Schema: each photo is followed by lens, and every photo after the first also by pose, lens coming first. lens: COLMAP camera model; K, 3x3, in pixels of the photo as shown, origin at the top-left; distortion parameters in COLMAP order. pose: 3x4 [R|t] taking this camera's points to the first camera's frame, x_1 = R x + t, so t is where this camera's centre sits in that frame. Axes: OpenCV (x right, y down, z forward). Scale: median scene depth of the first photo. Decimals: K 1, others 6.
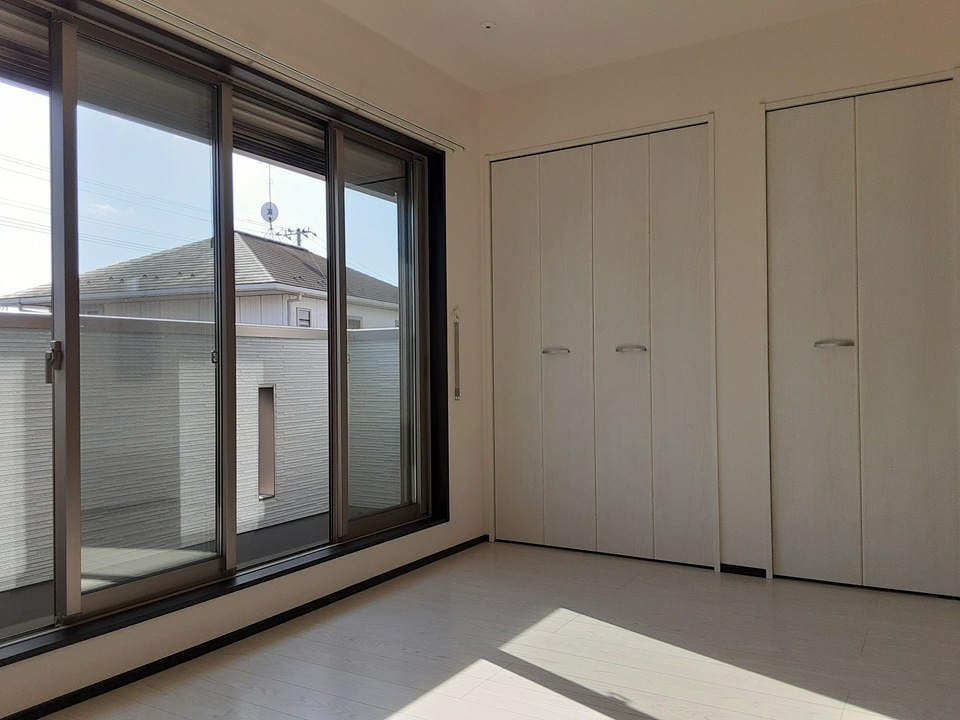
lens RADIAL K [[783.1, 0, 465.3], [0, 783.1, 366.9], [0, 0, 1]] dist [0.133241, -0.195272]
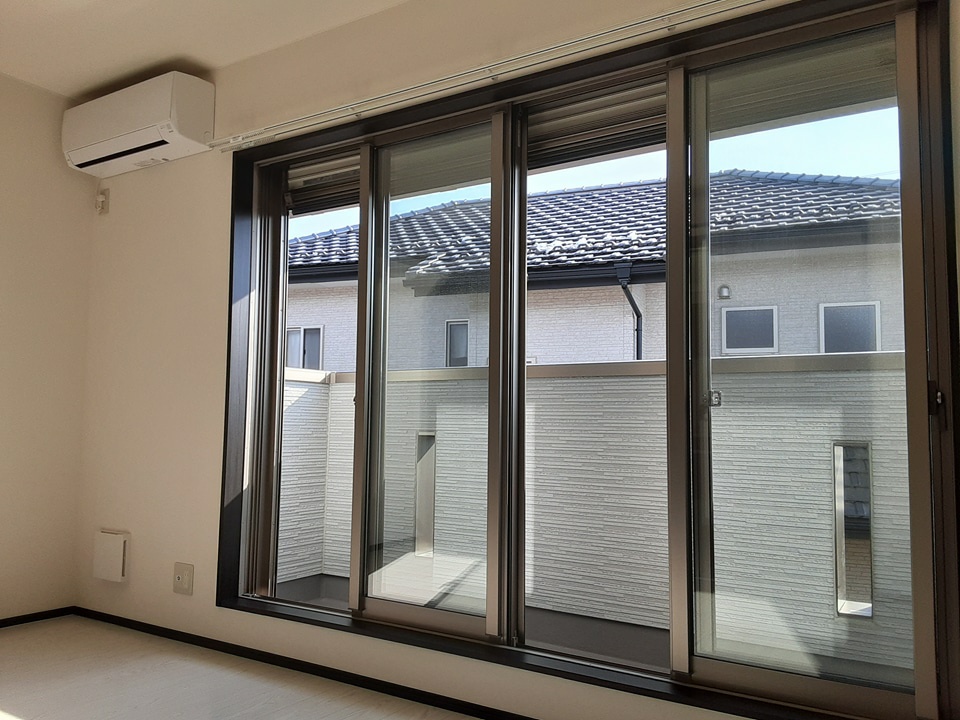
lens RADIAL K [[744.8, 0, 426.8], [0, 744.8, 369.6], [0, 0, 1]] dist [0.034810, 0.001798]
pose [[-0.039153, -0.051540, -0.997903, 0.113088], [-0.007849, 0.998654, -0.051271, -0.000875], [0.999202, 0.005825, -0.039505, 0.189133]]
